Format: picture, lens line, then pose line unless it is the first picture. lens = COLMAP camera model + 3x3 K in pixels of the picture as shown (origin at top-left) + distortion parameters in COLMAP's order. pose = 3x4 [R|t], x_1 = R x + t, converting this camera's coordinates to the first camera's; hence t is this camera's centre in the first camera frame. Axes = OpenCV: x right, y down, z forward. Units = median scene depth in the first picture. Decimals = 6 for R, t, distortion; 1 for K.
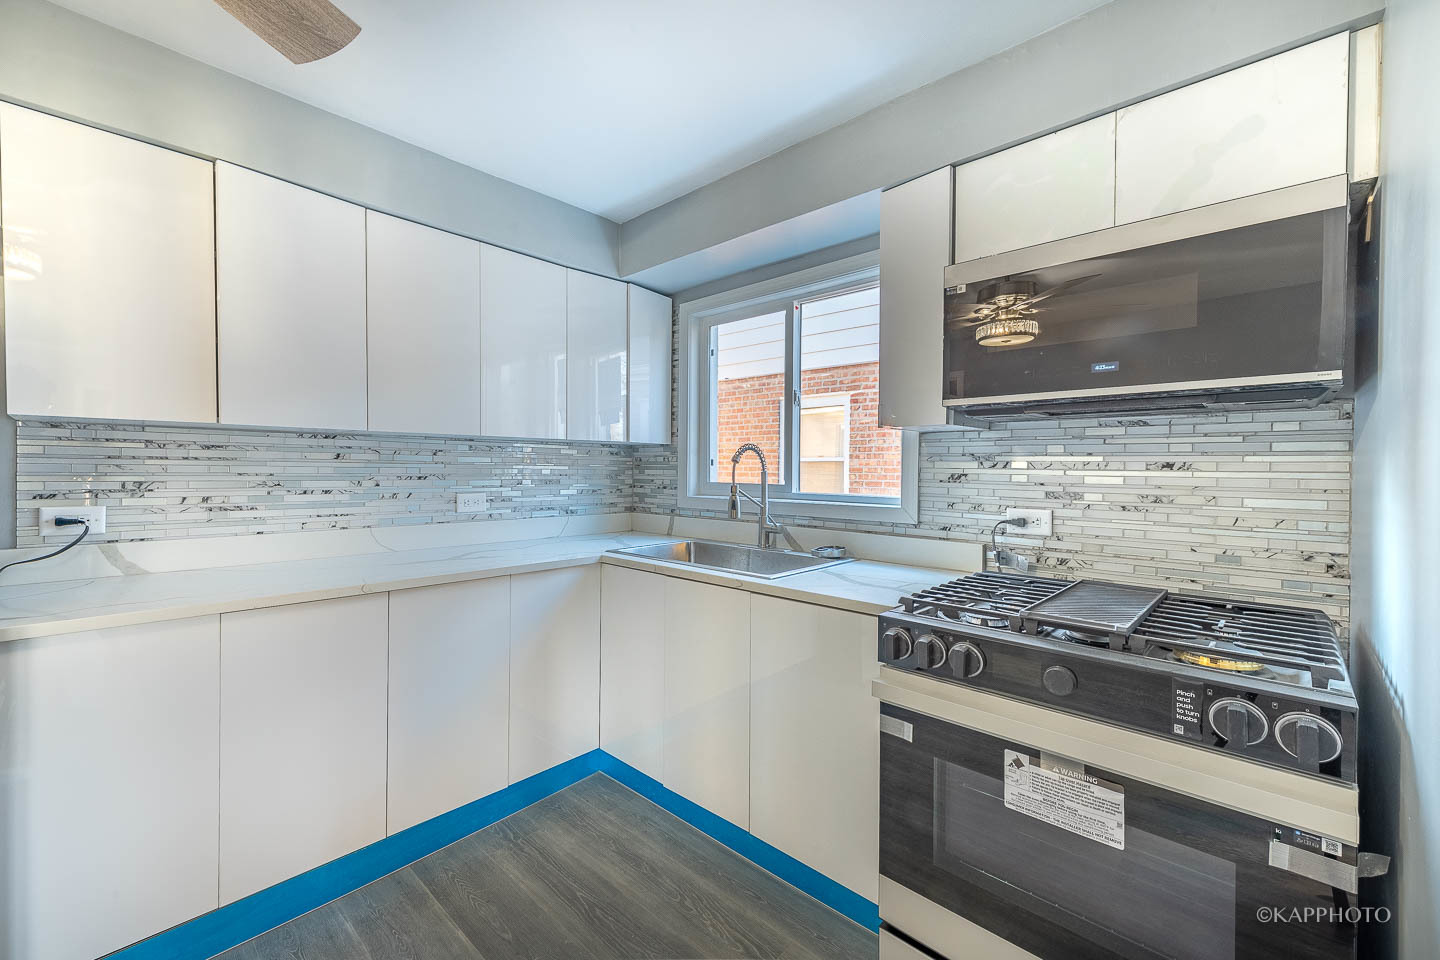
lens RADIAL K [[565.3, 0, 736.7], [0, 565.3, 473.7], [0, 0, 1]] dist [0.009671, -0.000545]
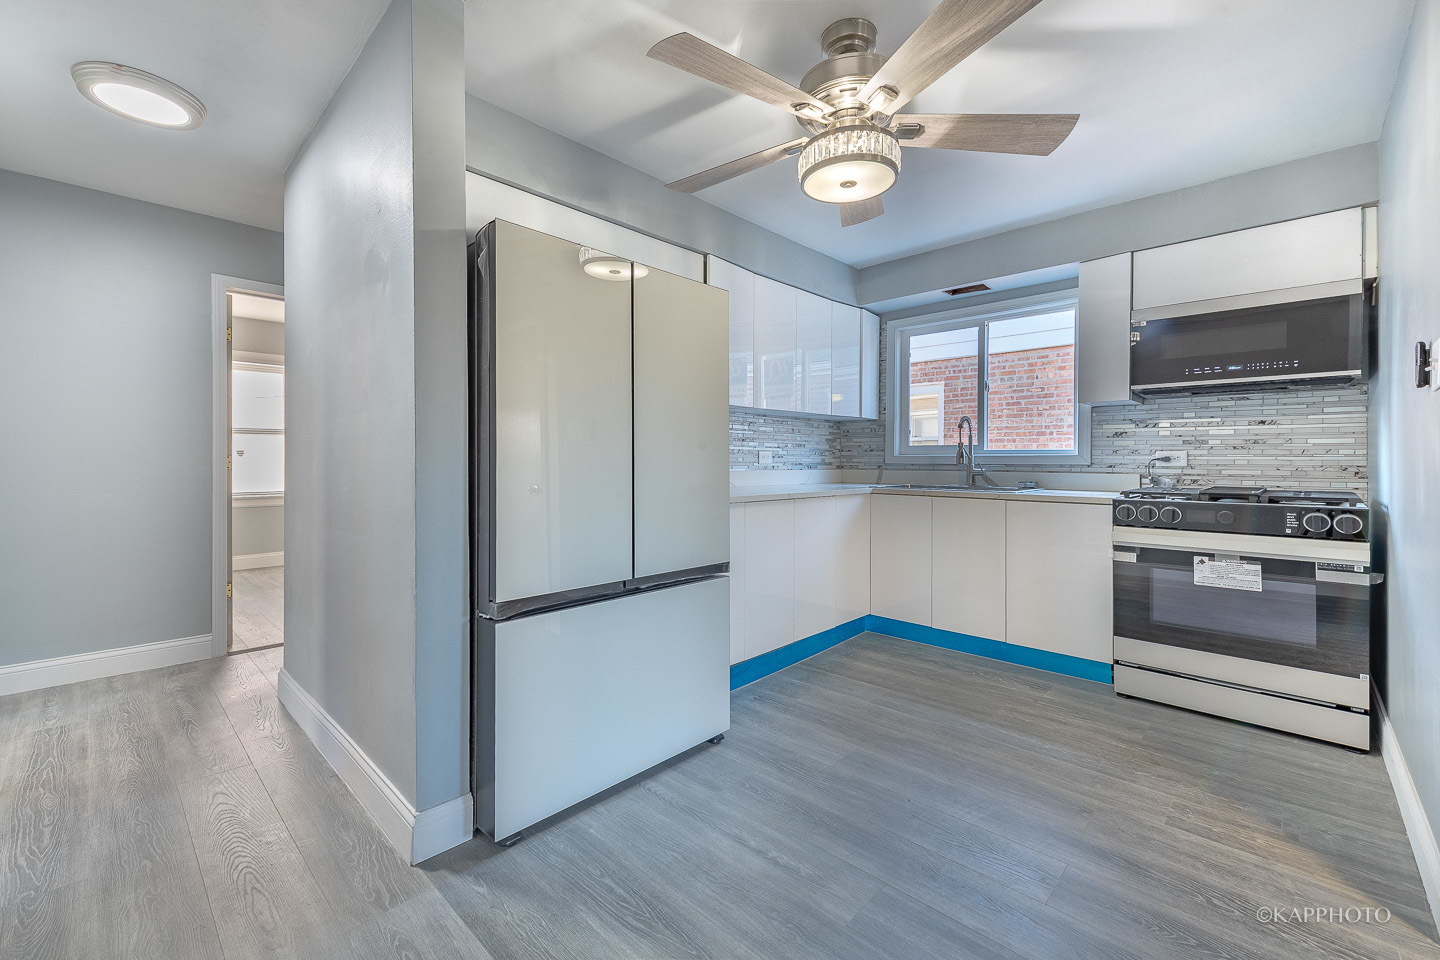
lens RADIAL K [[571.6, 0, 730.9], [0, 571.6, 459.3], [0, 0, 1]] dist [0.014131, -0.002610]
pose [[0.999831, -0.002636, -0.018202, -0.698256], [0.002438, 0.999938, -0.010881, 0.094574], [0.018230, 0.010835, 0.999775, -0.668800]]
